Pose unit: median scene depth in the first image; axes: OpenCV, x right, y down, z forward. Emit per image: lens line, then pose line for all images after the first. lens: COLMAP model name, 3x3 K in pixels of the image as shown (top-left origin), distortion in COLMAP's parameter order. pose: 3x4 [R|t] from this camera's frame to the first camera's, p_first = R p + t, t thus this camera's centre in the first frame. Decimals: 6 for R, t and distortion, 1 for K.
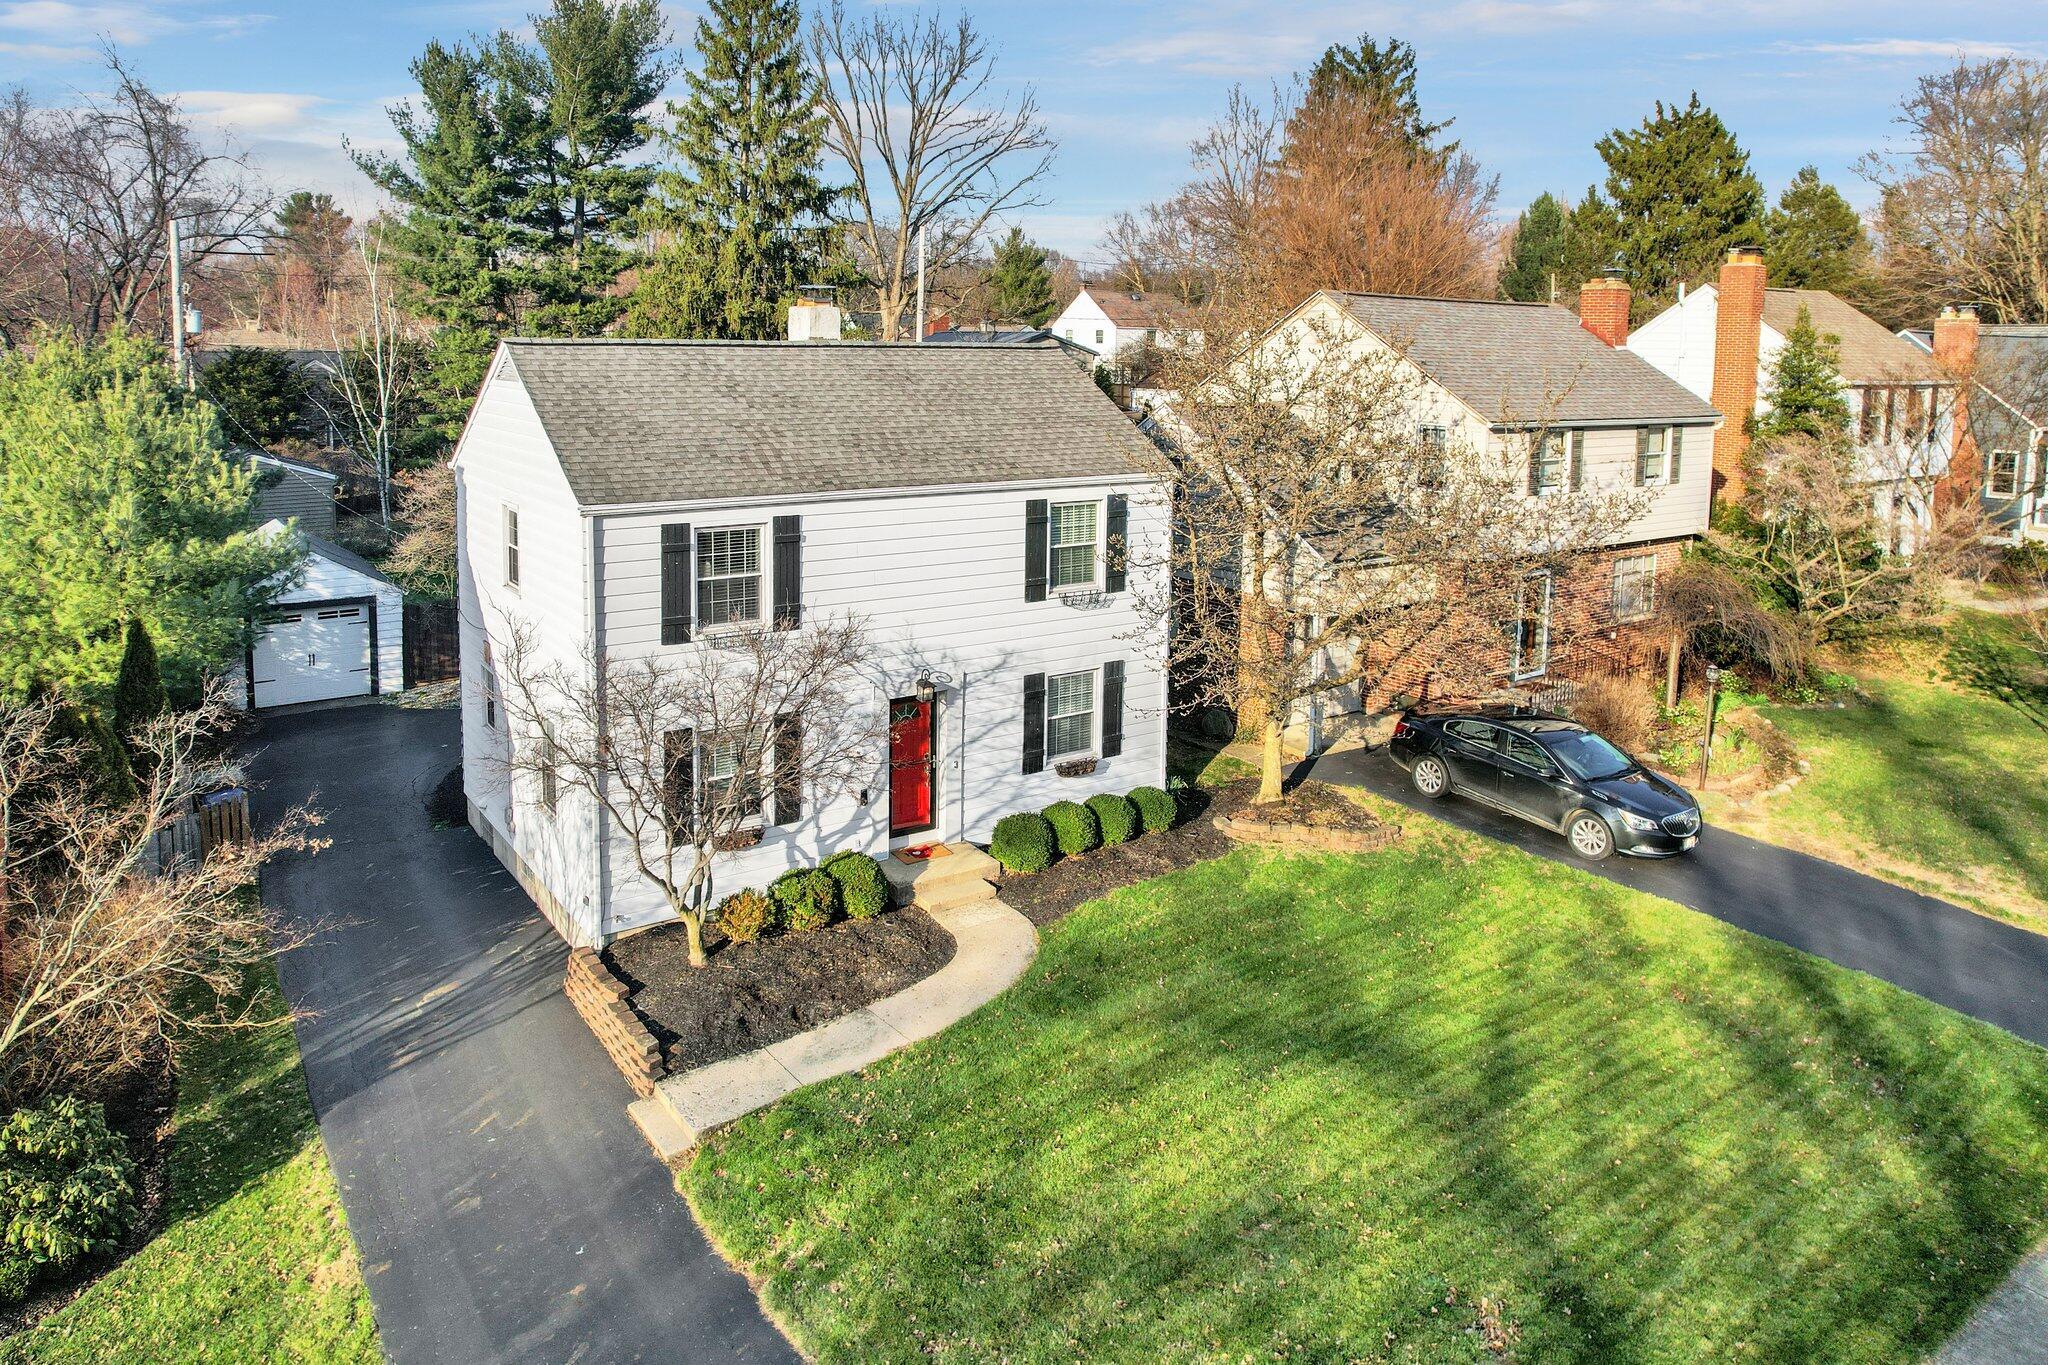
lens RADIAL K [[1314.4, 0, 1024.1], [0, 1314.4, 741.1], [0, 0, 1]] dist [-0.012035, -0.001306]
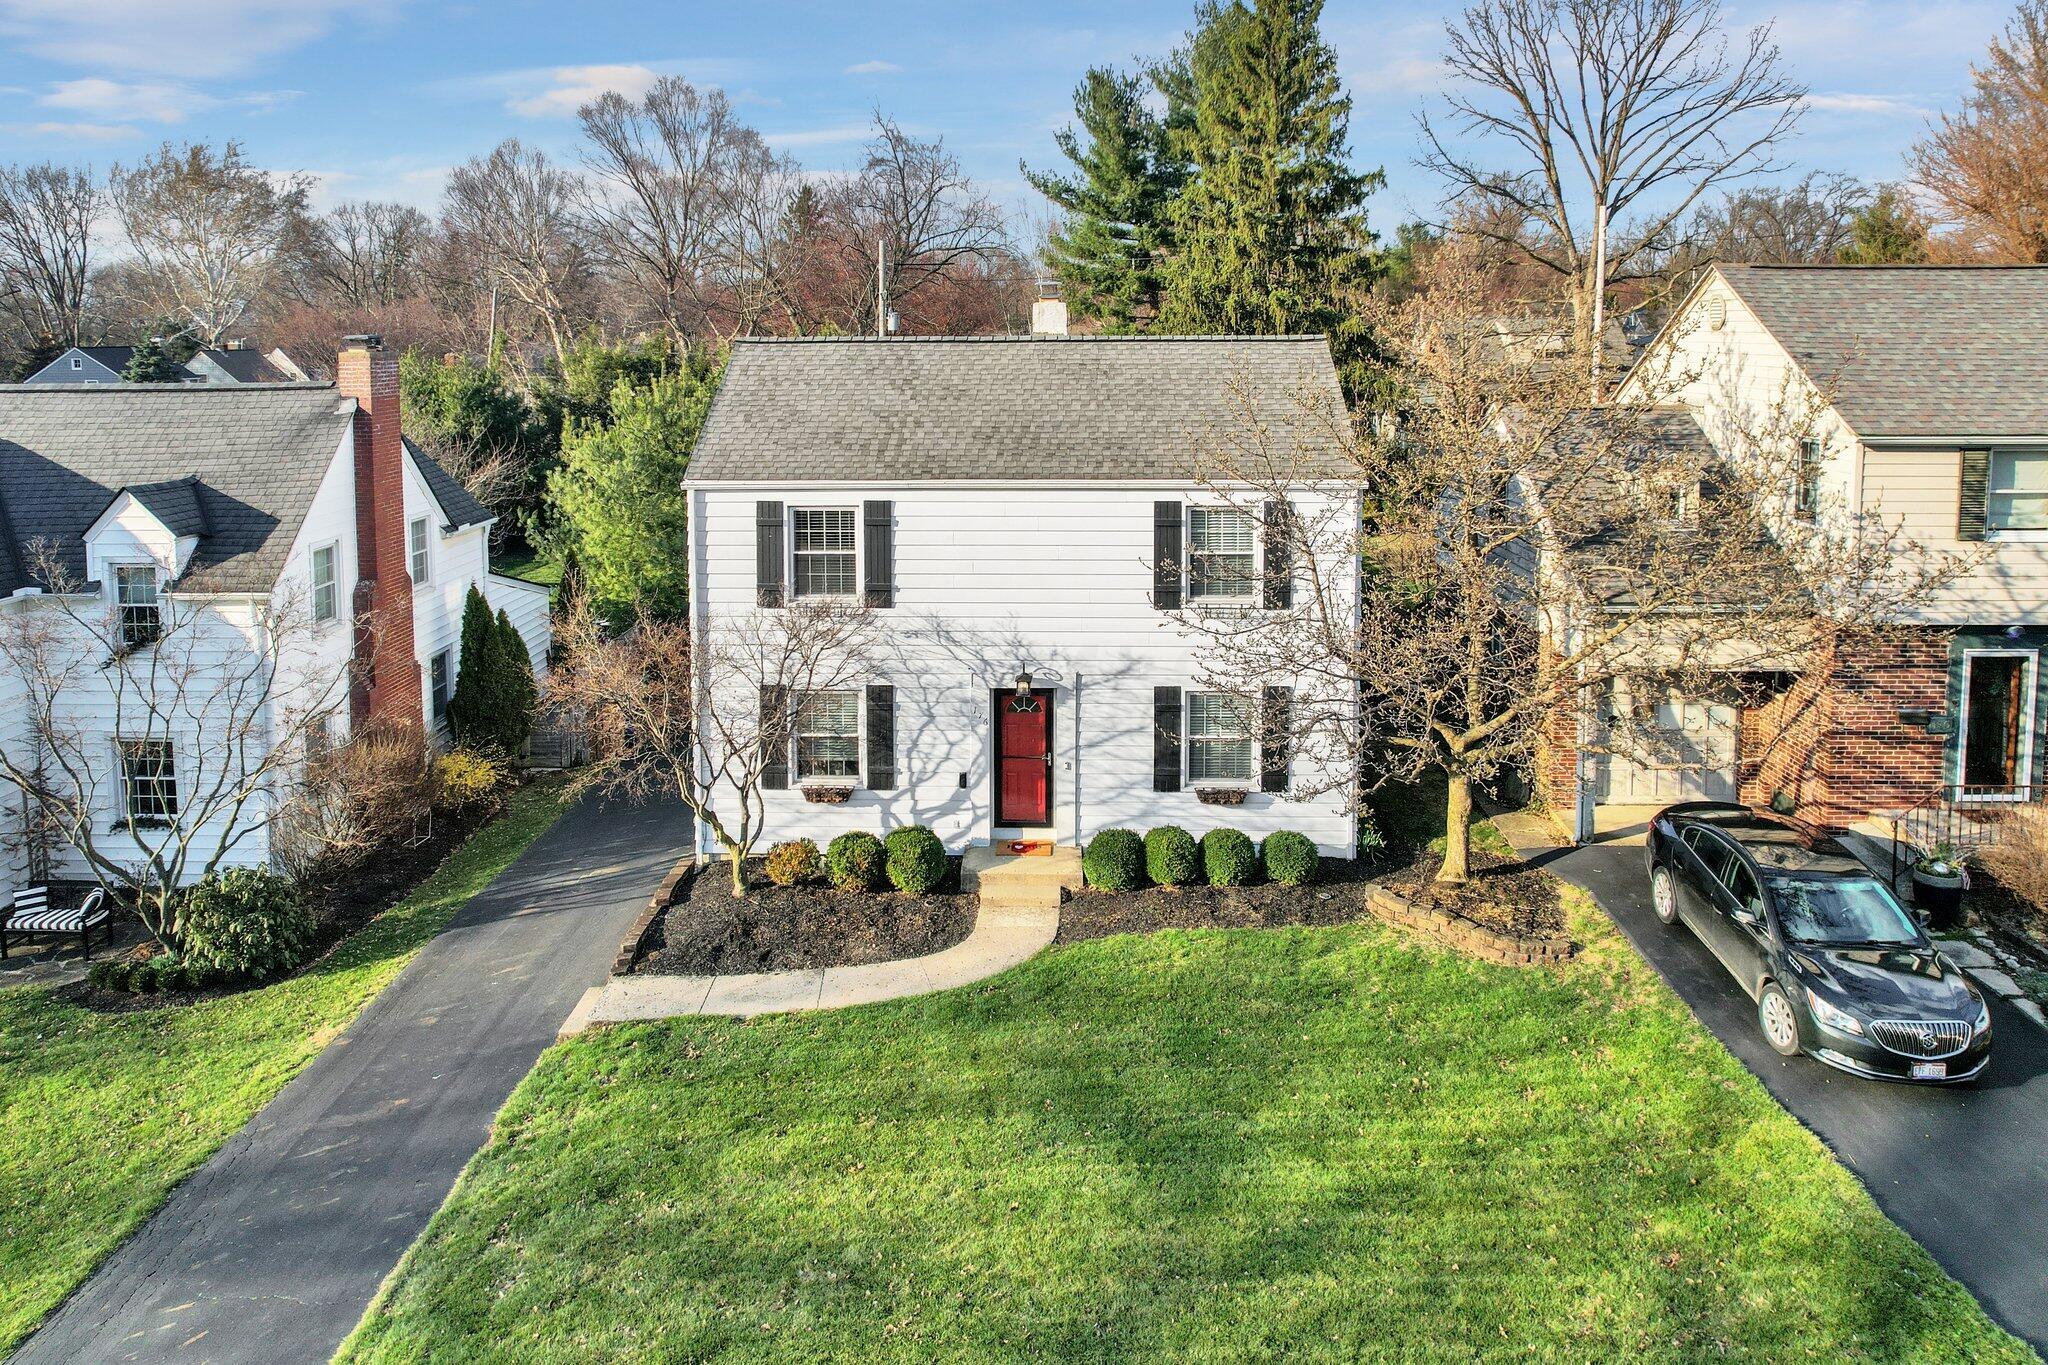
lens RADIAL K [[1337.3, 0, 1021.6], [0, 1337.3, 691.2], [0, 0, 1]] dist [-0.019038, 0.000529]
pose [[0.803737, 0.140586, -0.578137, 0.514147], [-0.159074, 0.987086, 0.018882, -0.053084], [0.573326, 0.076791, 0.815721, 0.178004]]
